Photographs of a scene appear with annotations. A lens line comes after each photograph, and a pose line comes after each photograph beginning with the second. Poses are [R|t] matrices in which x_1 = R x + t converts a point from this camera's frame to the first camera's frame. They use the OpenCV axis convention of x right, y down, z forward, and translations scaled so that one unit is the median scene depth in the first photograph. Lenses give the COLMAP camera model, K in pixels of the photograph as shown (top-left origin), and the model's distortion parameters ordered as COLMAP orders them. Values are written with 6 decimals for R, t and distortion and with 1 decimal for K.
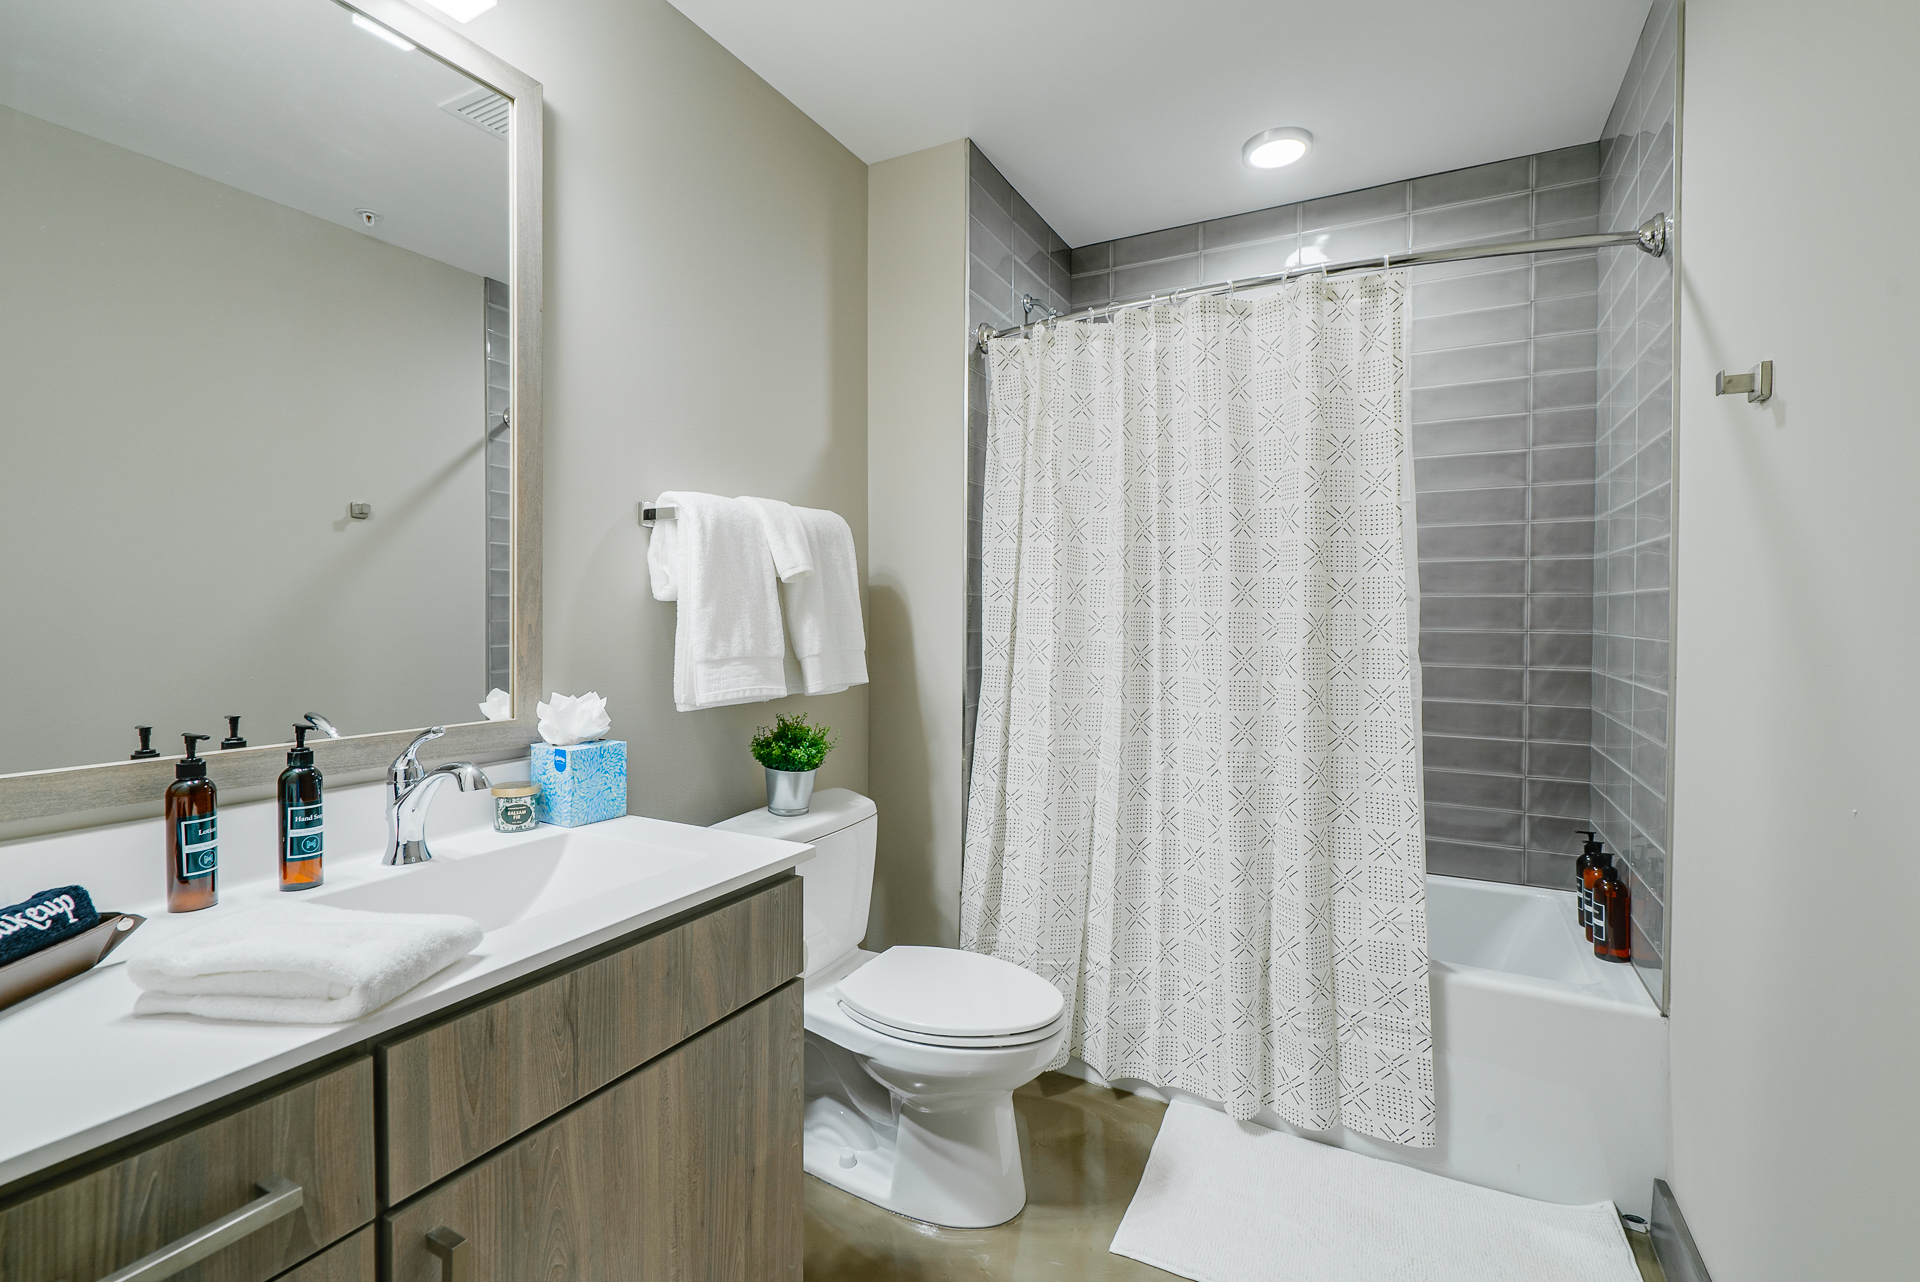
lens RADIAL K [[865.8, 0, 949.3], [0, 865.8, 638.5], [0, 0, 1]] dist [-0.007082, 0.000994]
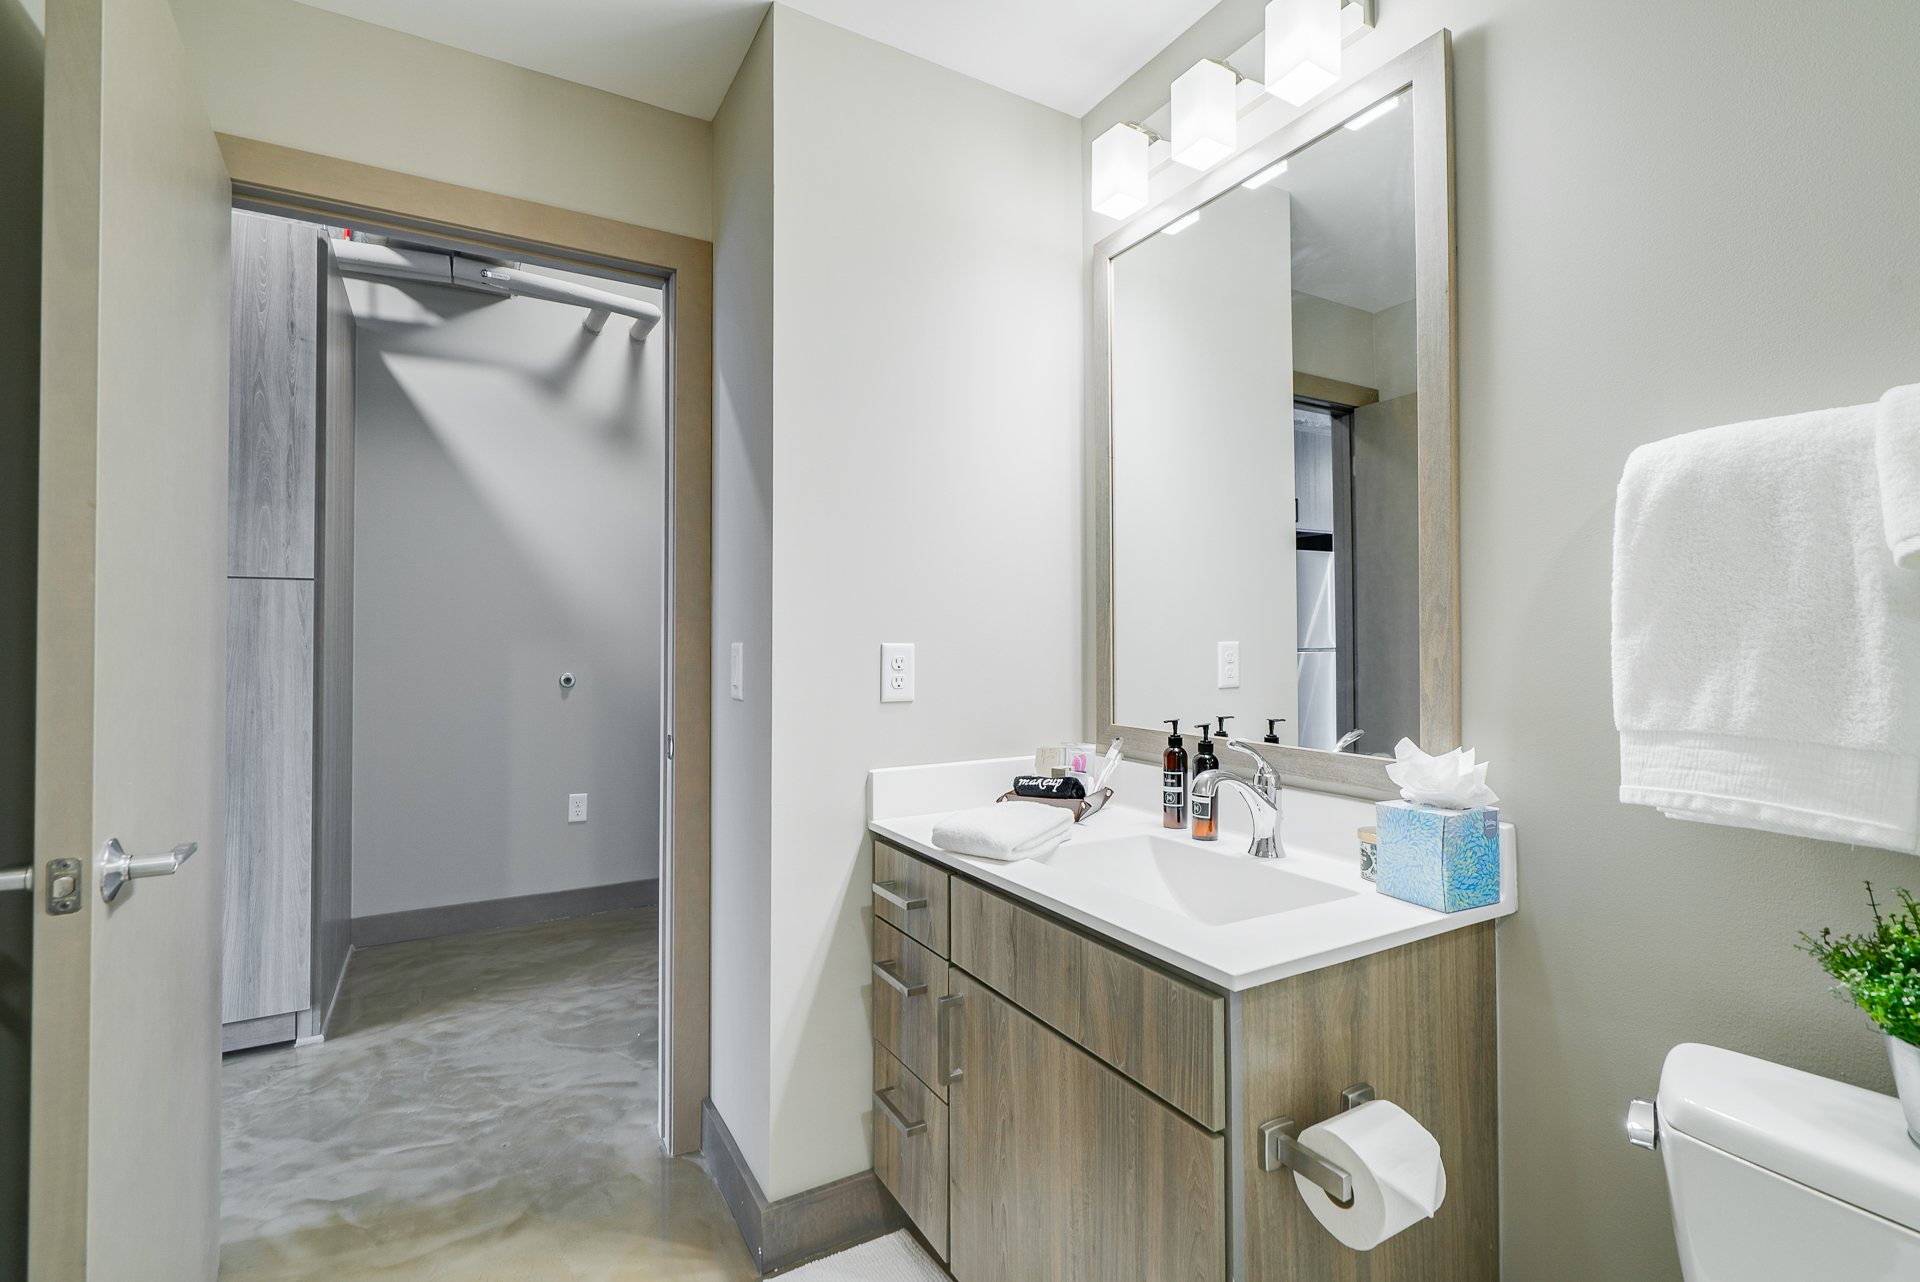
lens RADIAL K [[885.5, 0, 972.9], [0, 885.5, 631.0], [0, 0, 1]] dist [-0.003563, 0.000825]
pose [[-0.516004, -0.013135, -0.856485, 0.755000], [-0.026074, 0.999660, 0.000378, -0.048147], [0.856189, 0.022527, -0.516171, 1.535387]]
